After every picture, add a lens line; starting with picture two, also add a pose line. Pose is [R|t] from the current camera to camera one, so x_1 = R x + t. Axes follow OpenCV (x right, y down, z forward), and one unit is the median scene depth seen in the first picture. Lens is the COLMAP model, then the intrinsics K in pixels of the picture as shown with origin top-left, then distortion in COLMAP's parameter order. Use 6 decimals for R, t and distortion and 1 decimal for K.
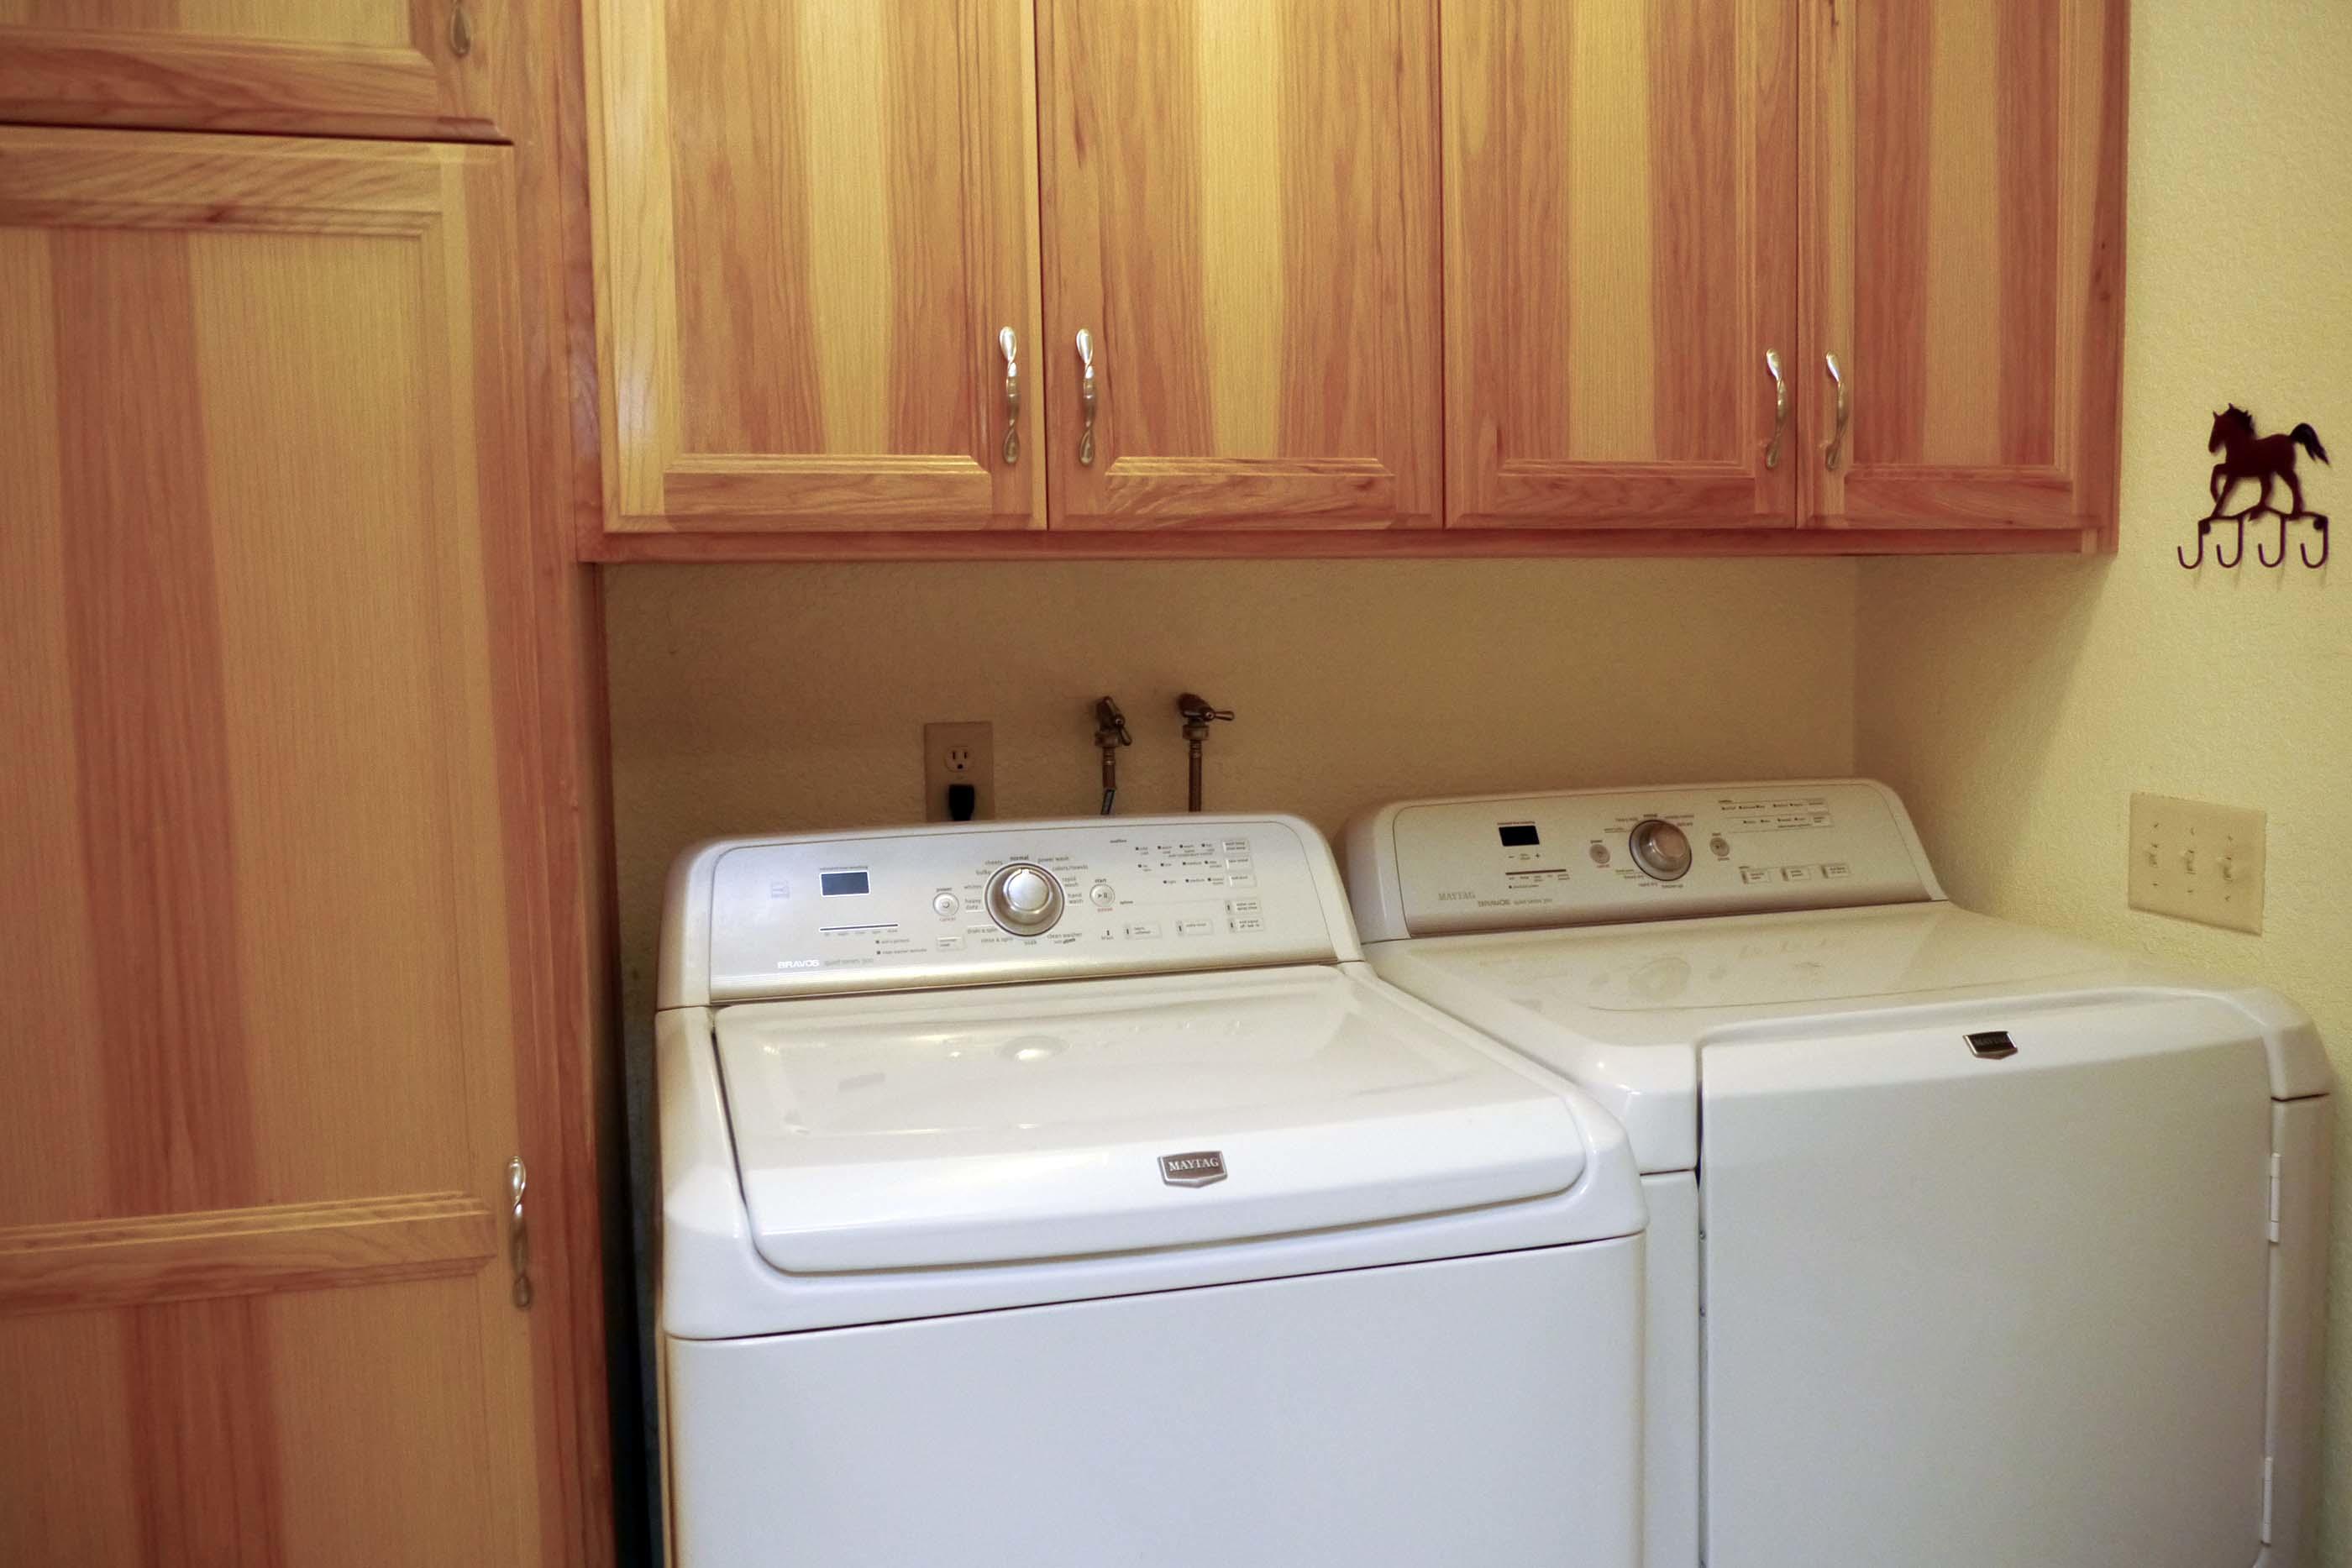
lens RADIAL K [[1906.8, 0, 1170.2], [0, 1906.8, 768.3], [0, 0, 1]] dist [-0.039882, 0.015410]
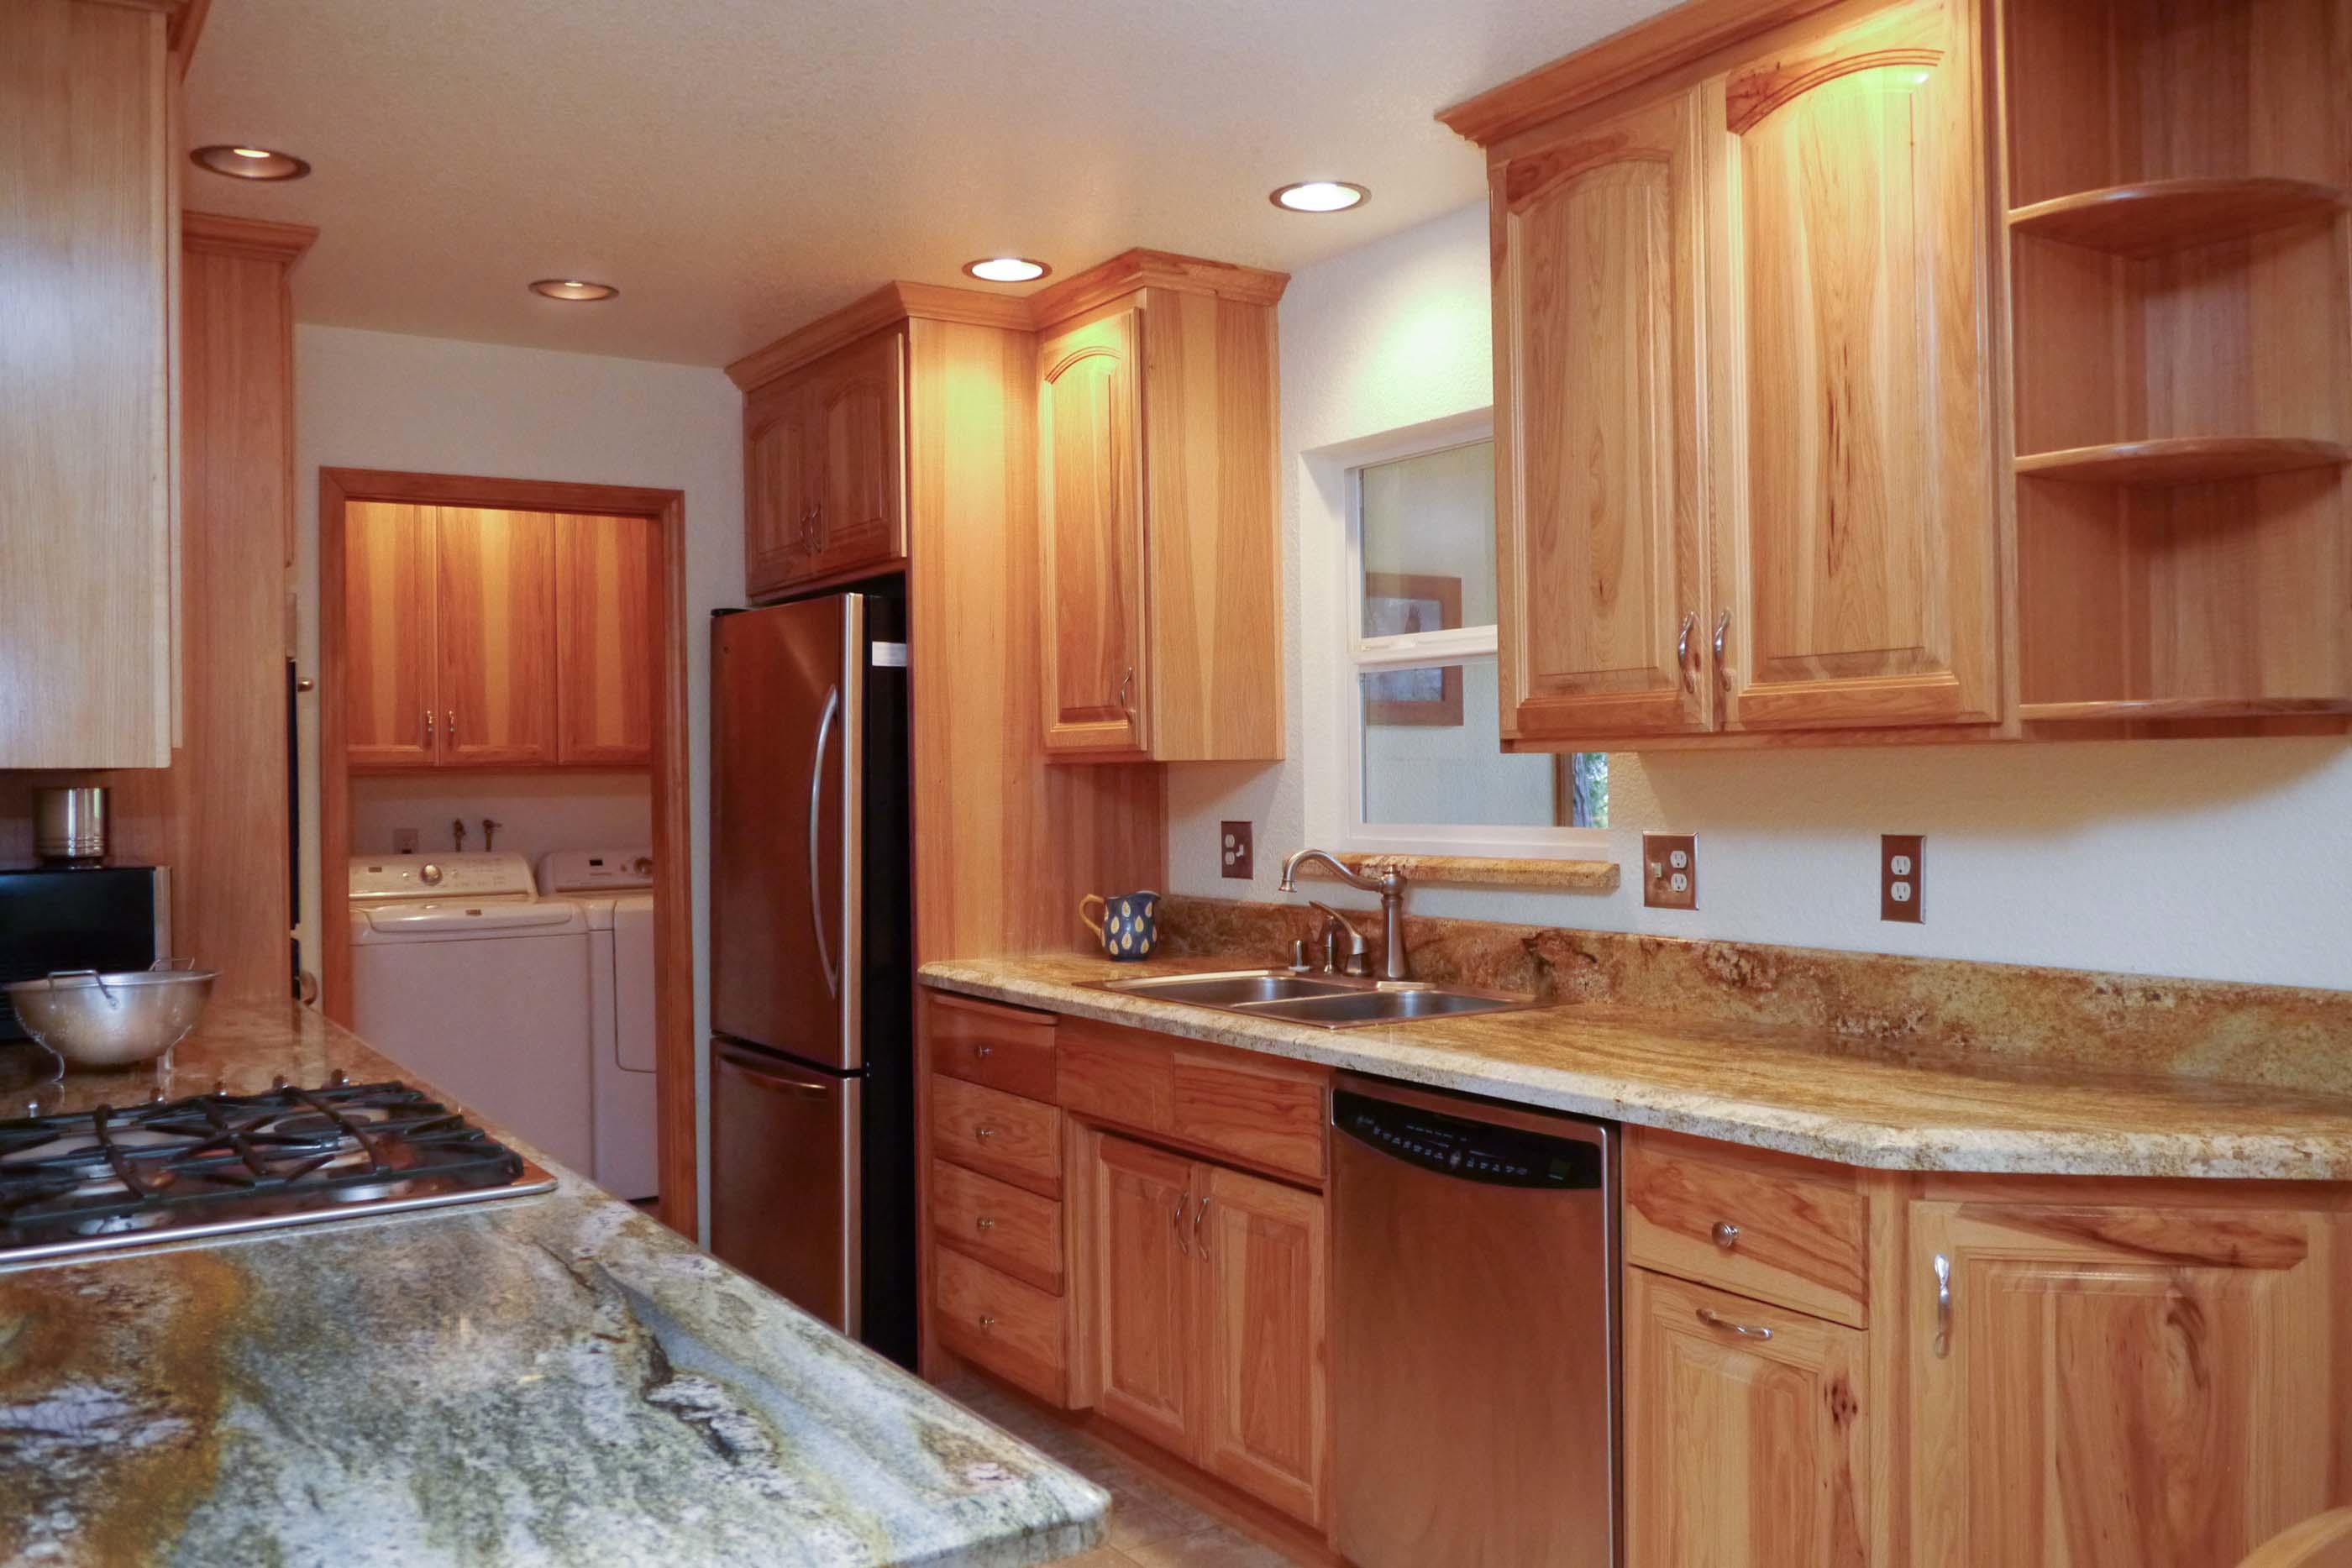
lens RADIAL K [[1906.8, 0, 1170.2], [0, 1906.8, 768.3], [0, 0, 1]] dist [-0.039882, 0.015410]
pose [[0.951270, 0.002587, 0.308349, 0.133793], [0.032424, 0.993582, -0.108363, 0.290430], [-0.306650, 0.113080, 0.945081, -2.608104]]
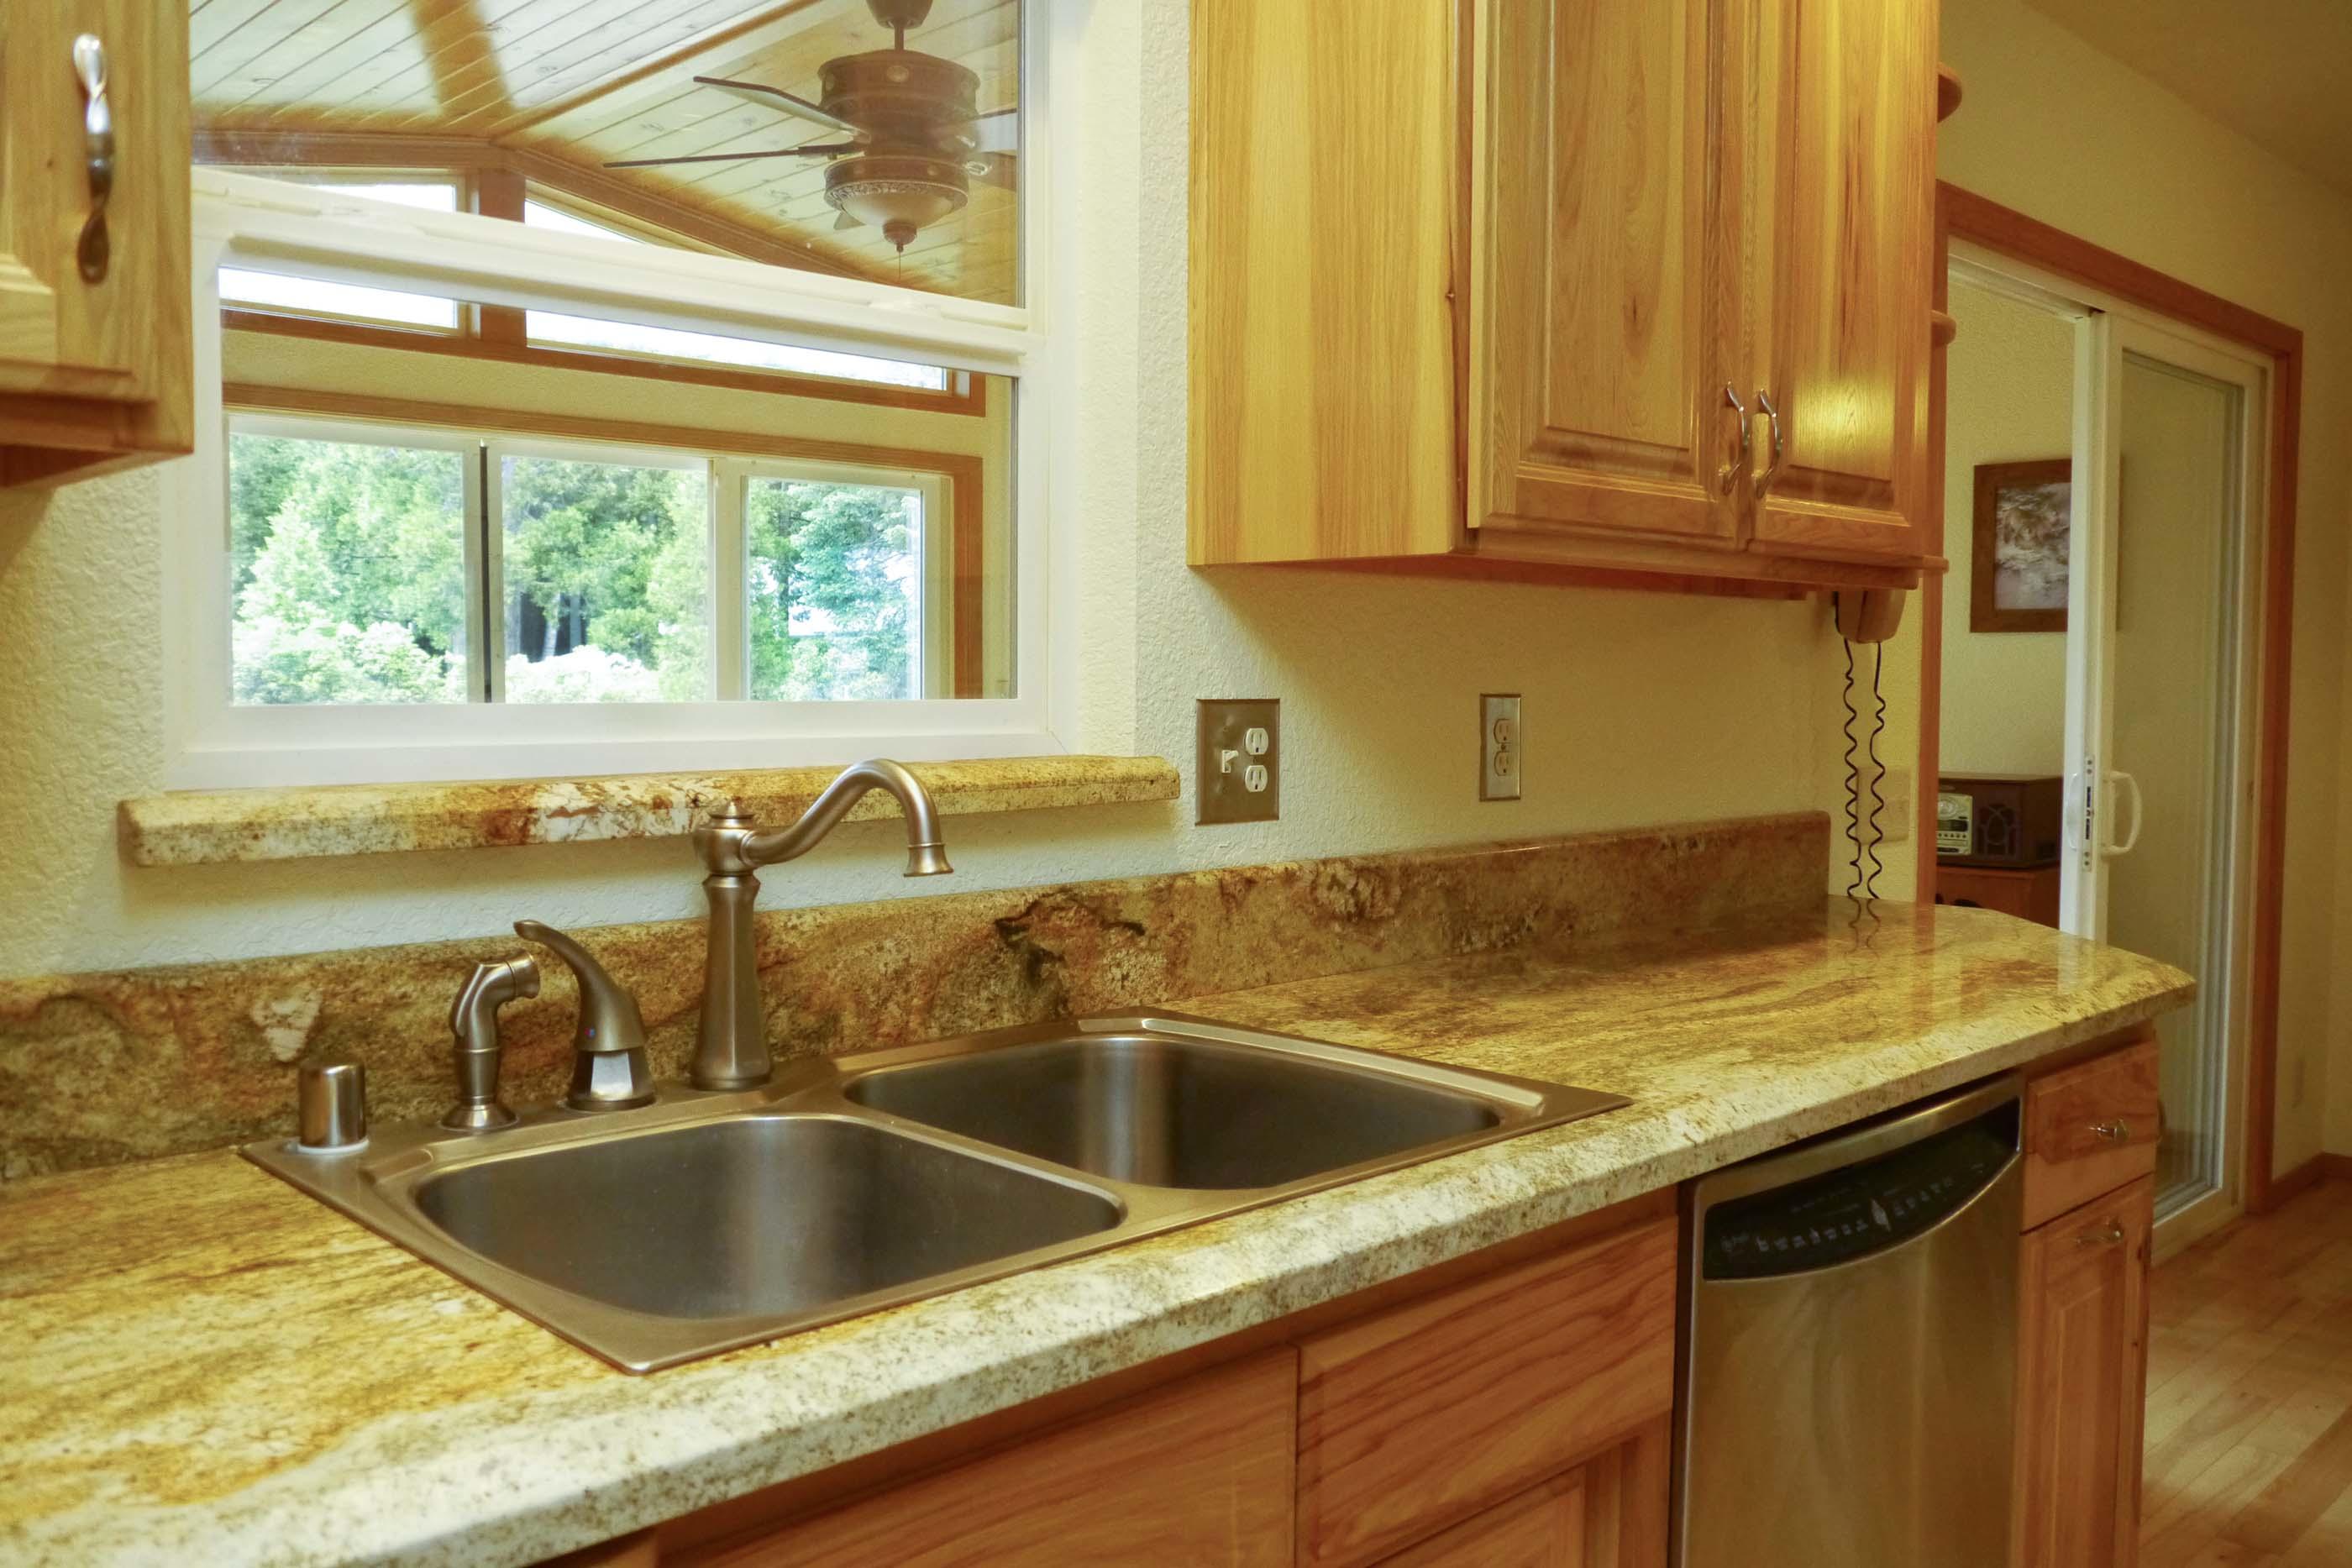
lens RADIAL K [[1906.8, 0, 1170.2], [0, 1906.8, 768.3], [0, 0, 1]] dist [-0.039882, 0.015410]
pose [[-0.480181, -0.031350, 0.876609, 0.180457], [0.094505, 0.991695, 0.087233, 0.113179], [-0.872064, 0.124731, -0.473231, -0.515047]]
